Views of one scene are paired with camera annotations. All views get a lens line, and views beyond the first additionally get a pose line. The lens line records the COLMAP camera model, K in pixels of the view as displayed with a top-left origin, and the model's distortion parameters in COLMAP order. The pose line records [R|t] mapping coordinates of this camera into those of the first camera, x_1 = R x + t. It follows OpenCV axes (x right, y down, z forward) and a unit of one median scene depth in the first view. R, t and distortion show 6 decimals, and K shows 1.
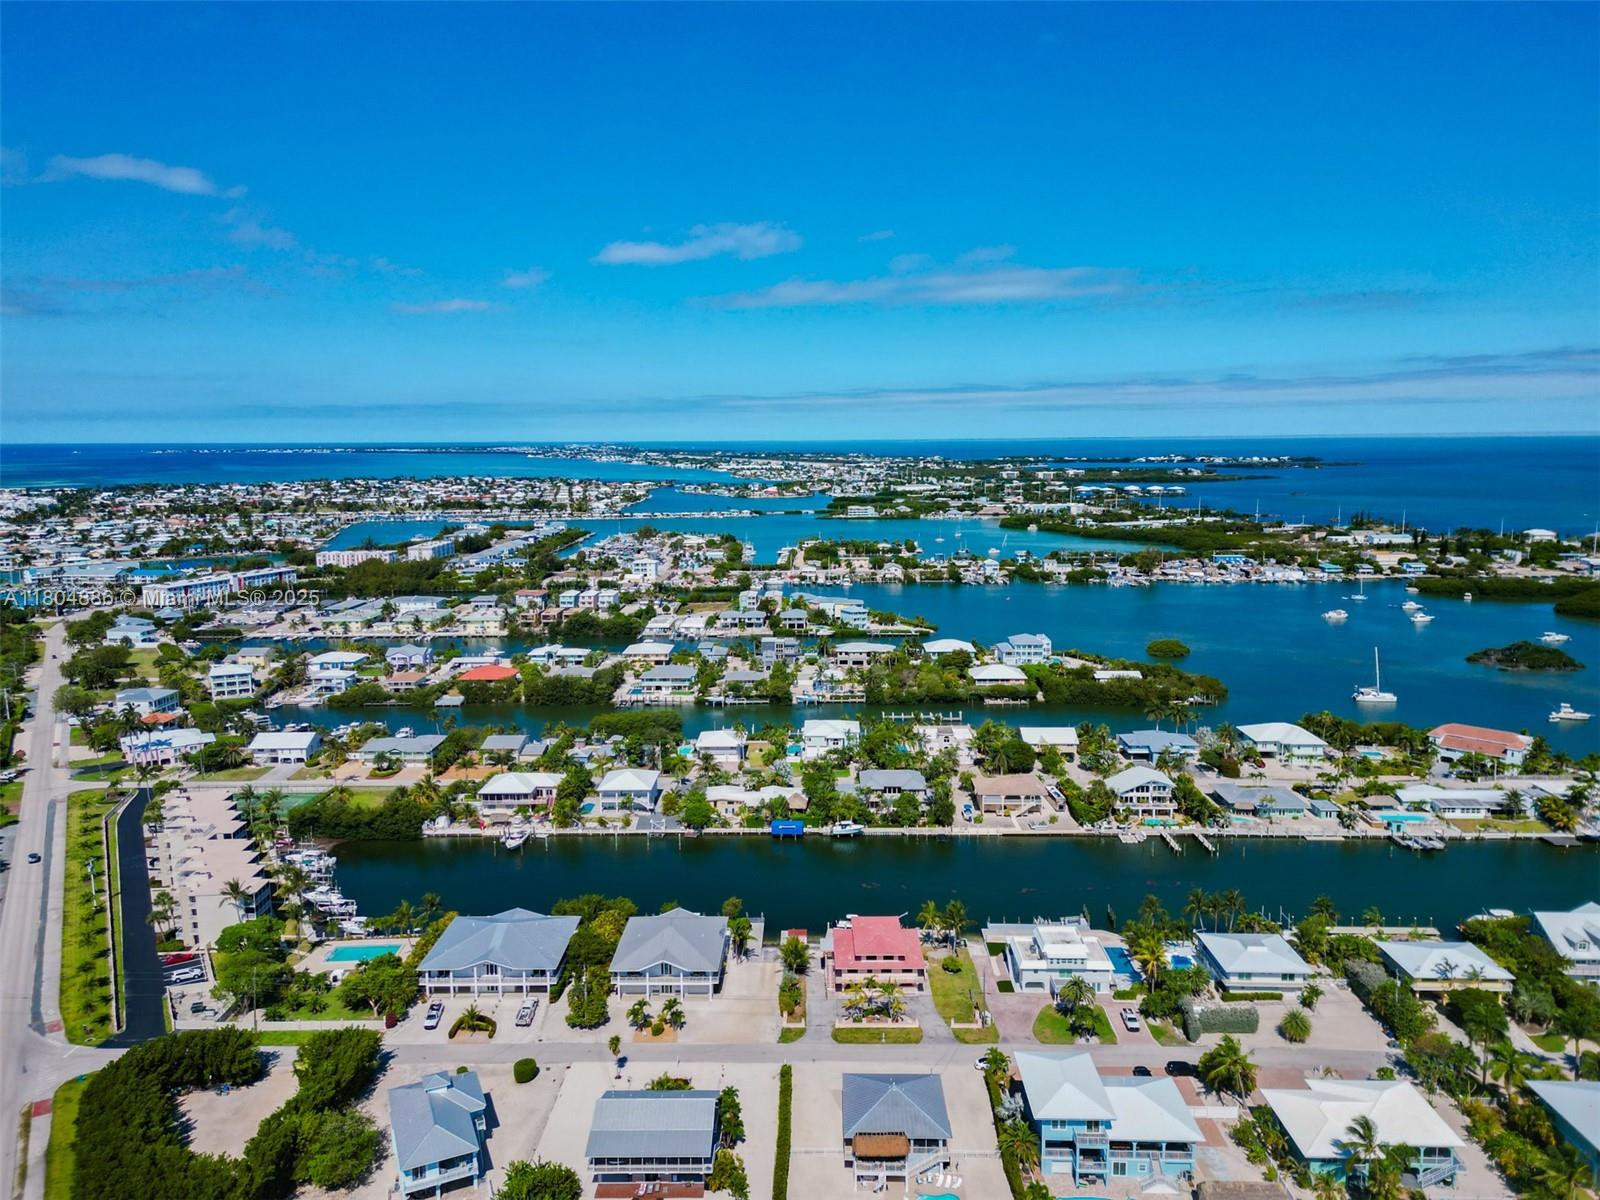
lens RADIAL K [[1131.6, 0, 796.5], [0, 1131.6, 580.7], [0, 0, 1]] dist [0.089676, -0.060569]
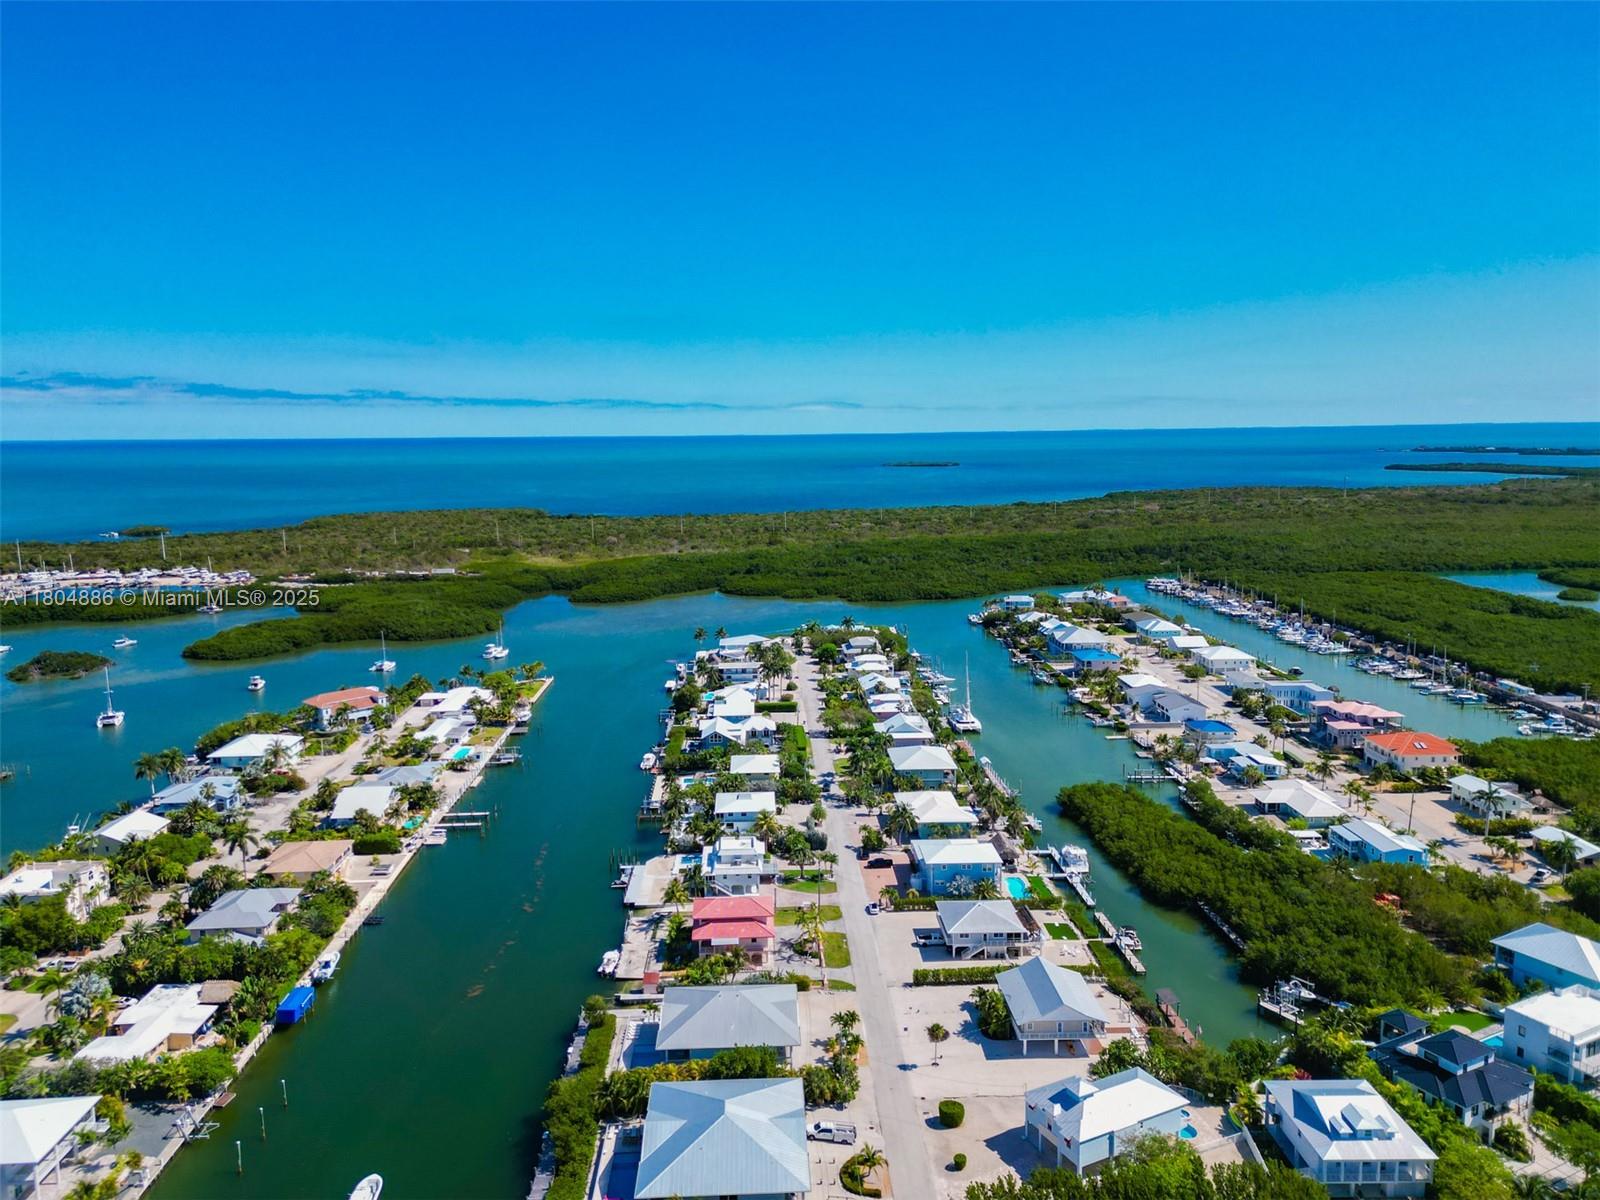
lens RADIAL K [[1153.0, 0, 792.4], [0, 1153.0, 596.6], [0, 0, 1]] dist [0.100130, -0.066020]
pose [[-0.051229, -0.136895, 0.989260, -0.670412], [0.143597, 0.979258, 0.142947, -0.078653], [-0.988309, 0.149378, -0.030509, 0.667670]]
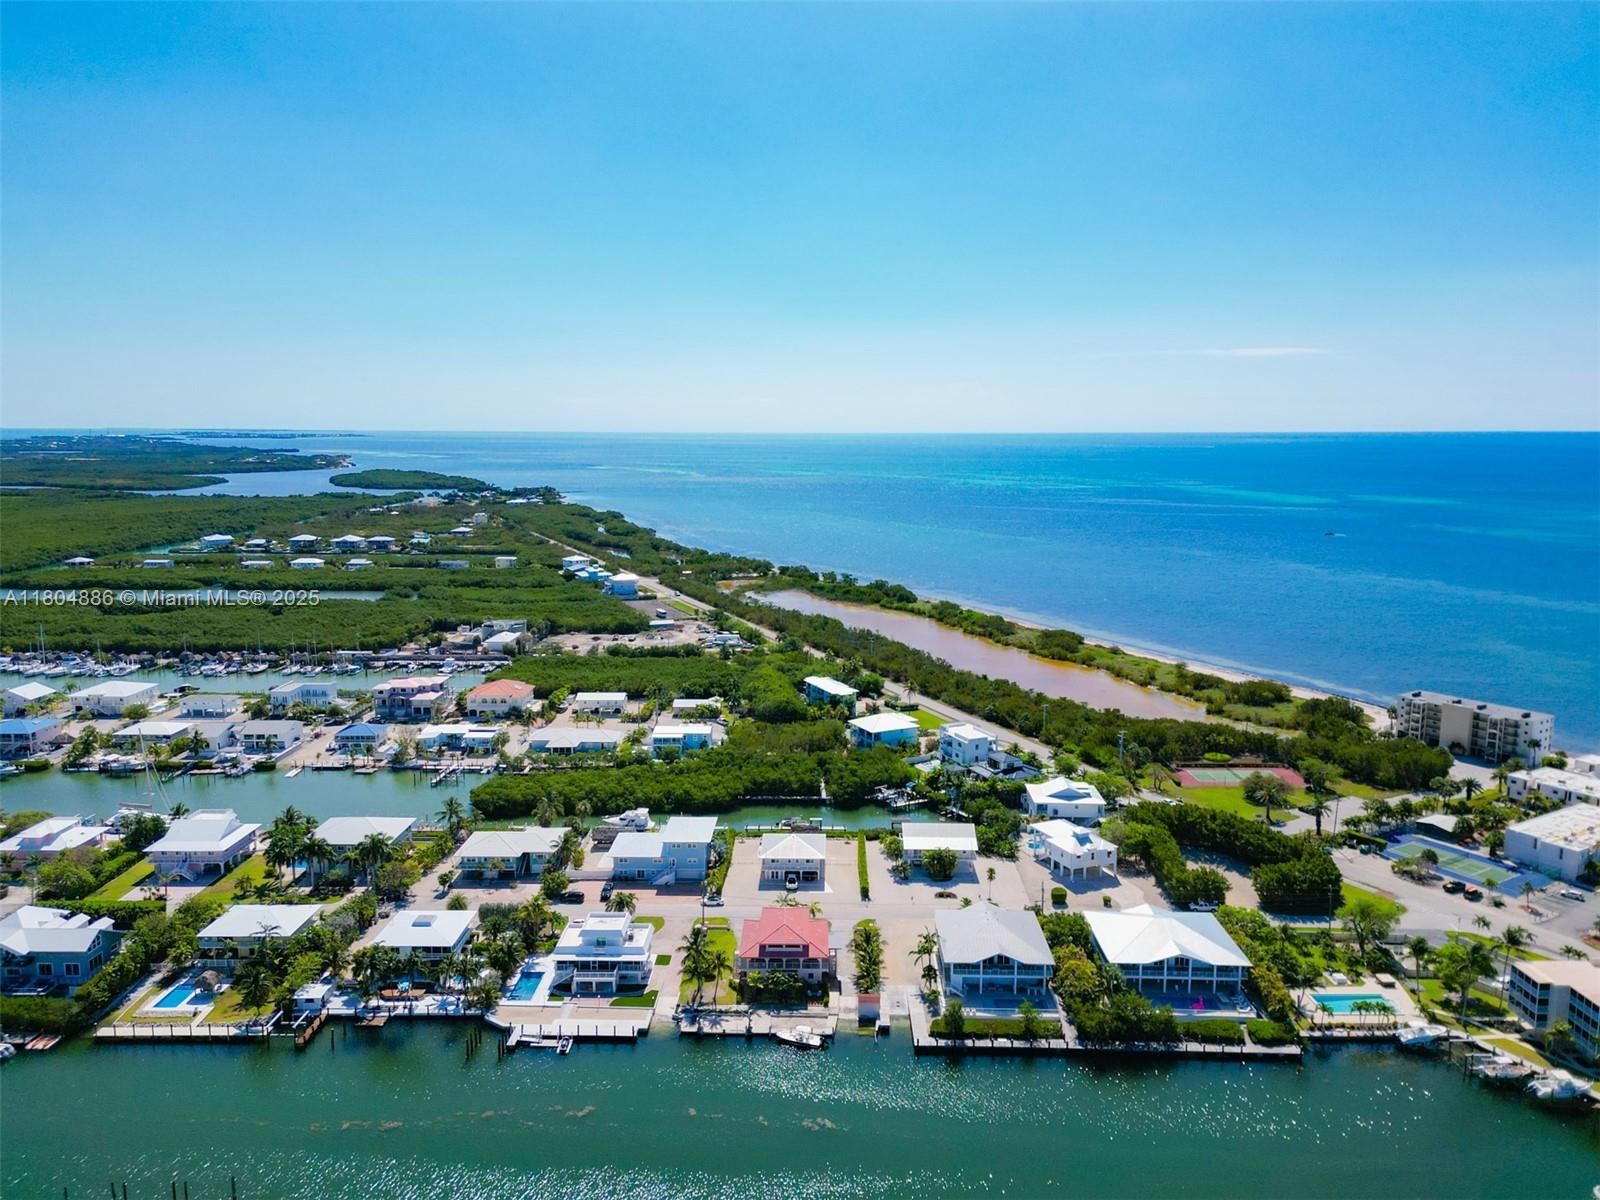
lens RADIAL K [[1138.0, 0, 800.0], [0, 1138.0, 600.0], [0, 0, 1]] dist [0.093434, -0.063171]
pose [[-0.999963, 0.004724, 0.007237, 0.035240], [0.006559, 0.960112, 0.279539, -0.175940], [-0.005628, 0.279576, -0.960107, 1.347216]]
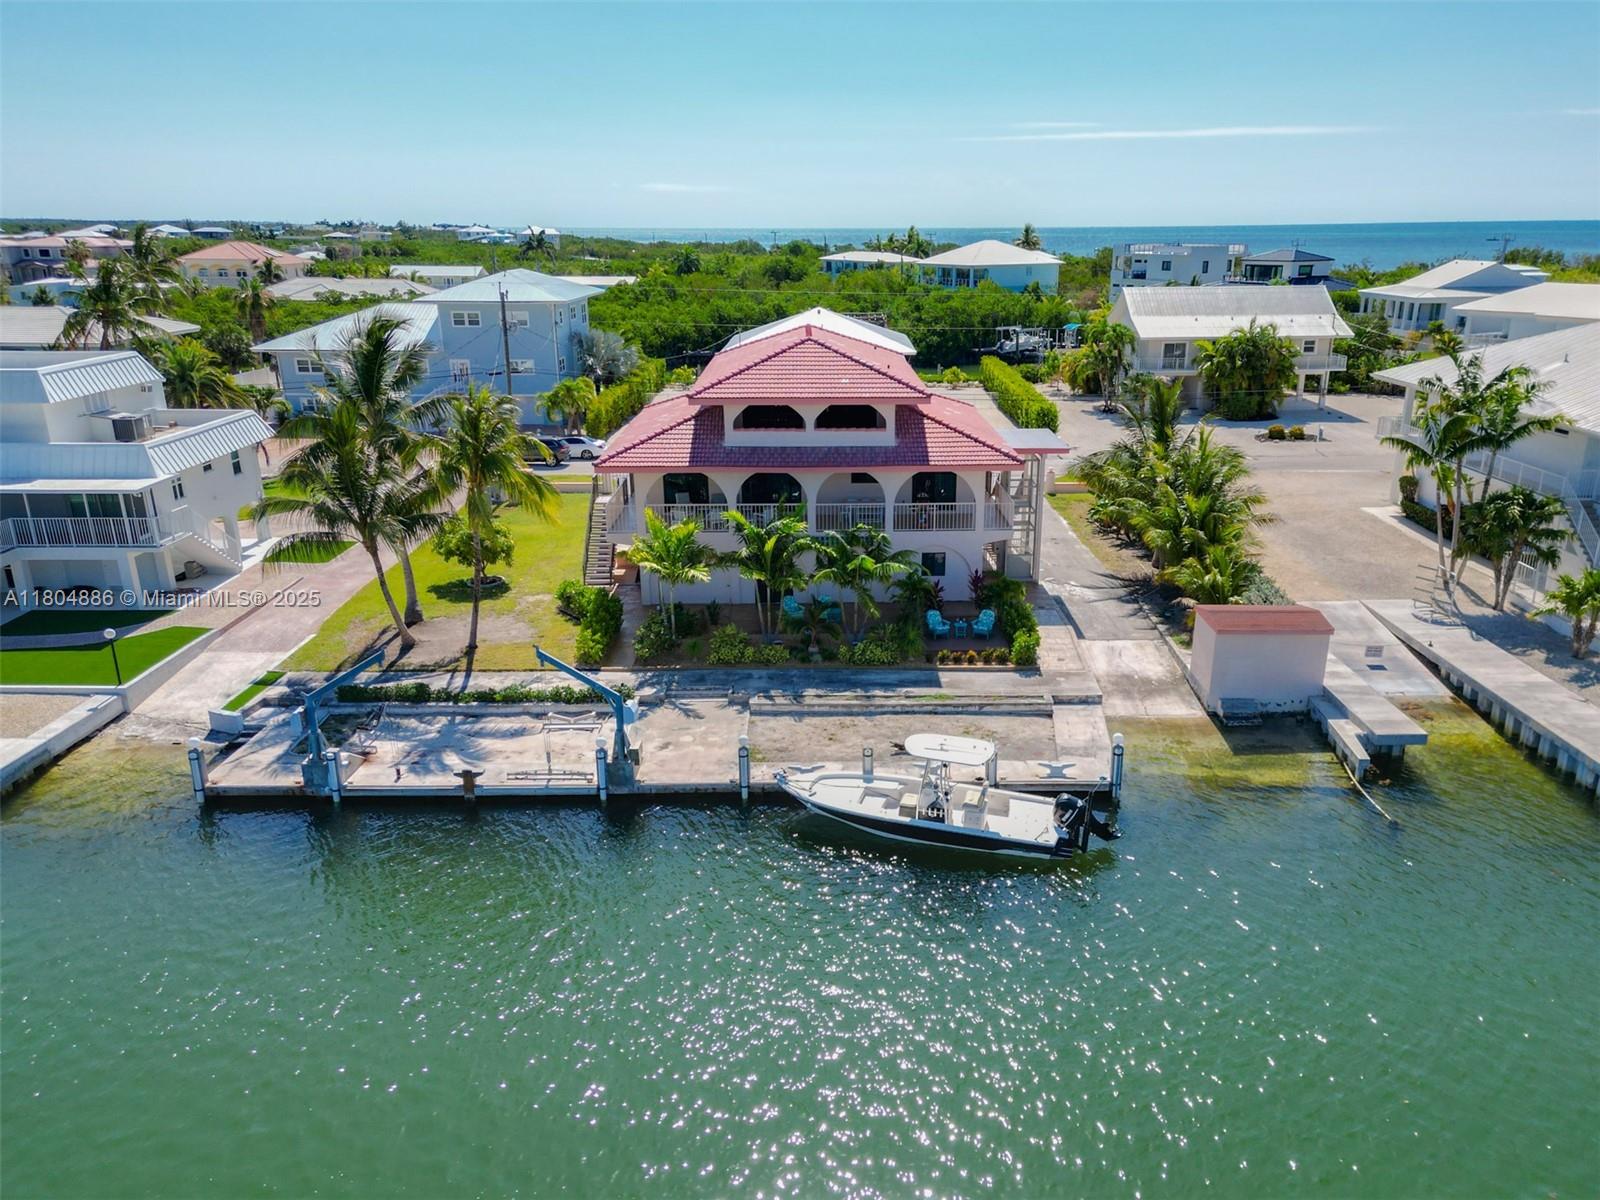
lens RADIAL K [[1183.2, 0, 838.0], [0, 1183.2, 650.3], [0, 0, 1]] dist [0.093718, -0.072912]
pose [[-0.999536, 0.019205, -0.023634, 0.051690], [0.006869, 0.898260, 0.439411, 0.180851], [0.029669, 0.439045, -0.897975, 0.885615]]
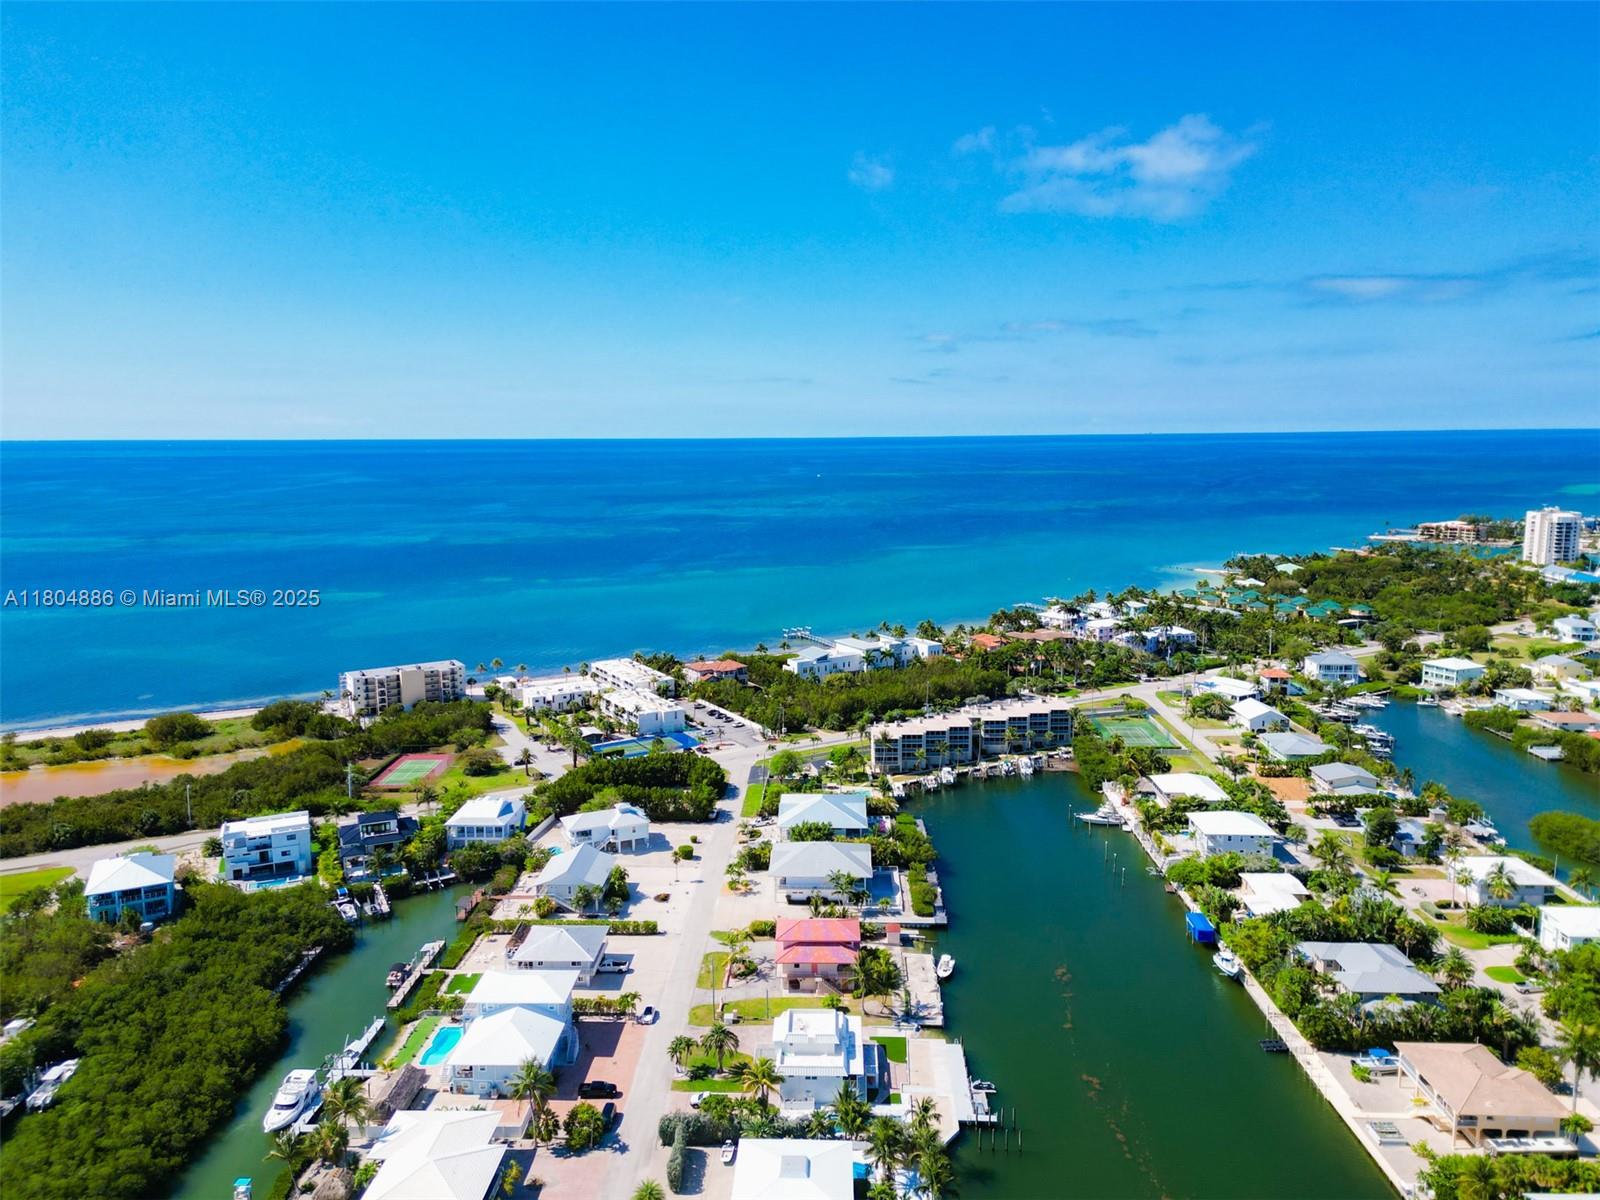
lens RADIAL K [[1153.0, 0, 792.4], [0, 1153.0, 596.6], [0, 0, 1]] dist [0.100130, -0.066020]
pose [[-0.023567, 0.151010, -0.988251, 0.736348], [-0.122605, 0.980627, 0.152769, -0.090842], [0.992176, 0.124765, -0.004596, 0.674662]]
